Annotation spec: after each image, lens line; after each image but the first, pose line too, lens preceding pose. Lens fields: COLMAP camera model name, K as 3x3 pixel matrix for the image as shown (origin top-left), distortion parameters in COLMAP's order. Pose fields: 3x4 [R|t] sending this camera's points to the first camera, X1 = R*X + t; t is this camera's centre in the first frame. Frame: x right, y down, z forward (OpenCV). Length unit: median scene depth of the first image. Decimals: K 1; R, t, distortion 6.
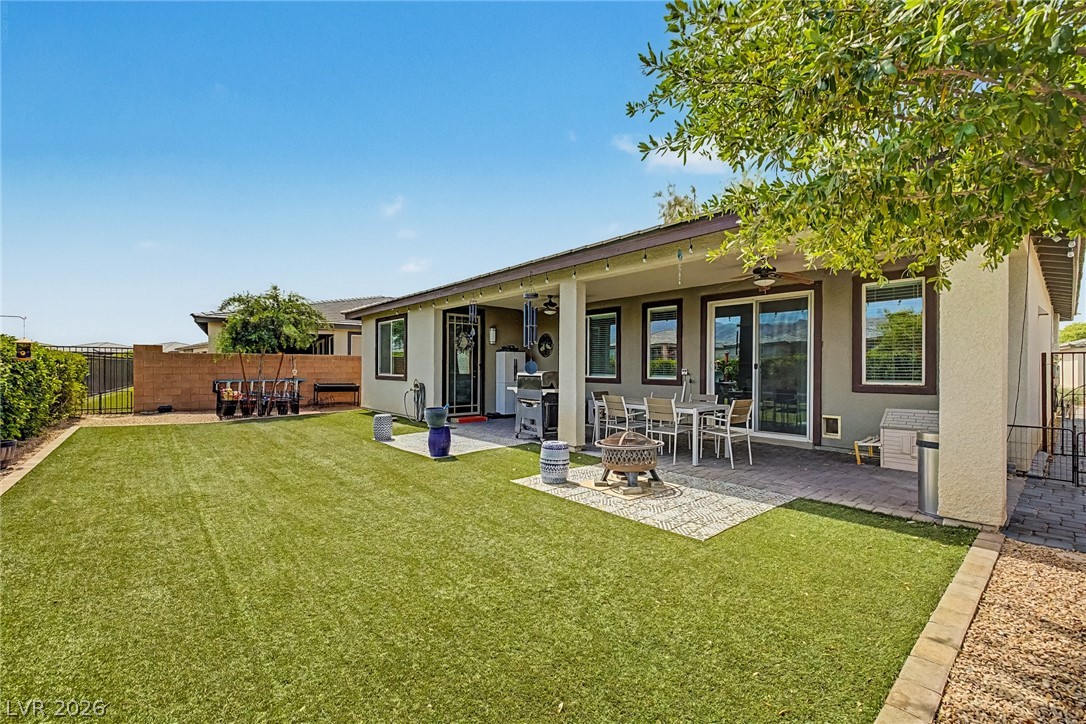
lens RADIAL K [[456.7, 0, 543.5], [0, 456.7, 363.3], [0, 0, 1]] dist [0.006043, 0.000783]
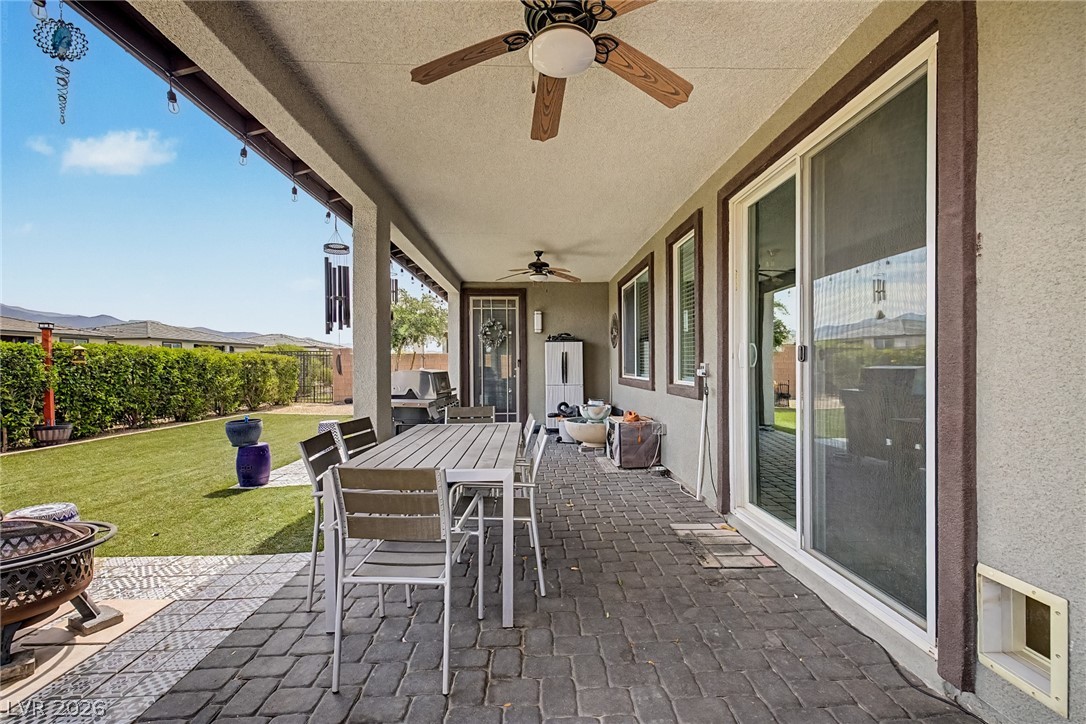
lens RADIAL K [[456.7, 0, 546.9], [0, 456.7, 363.6], [0, 0, 1]] dist [0.006043, 0.000783]
pose [[0.780280, -0.010867, -0.625336, 0.376157], [0.015078, 0.999885, 0.001438, 0.007196], [0.625249, -0.010551, 0.780354, 0.444518]]
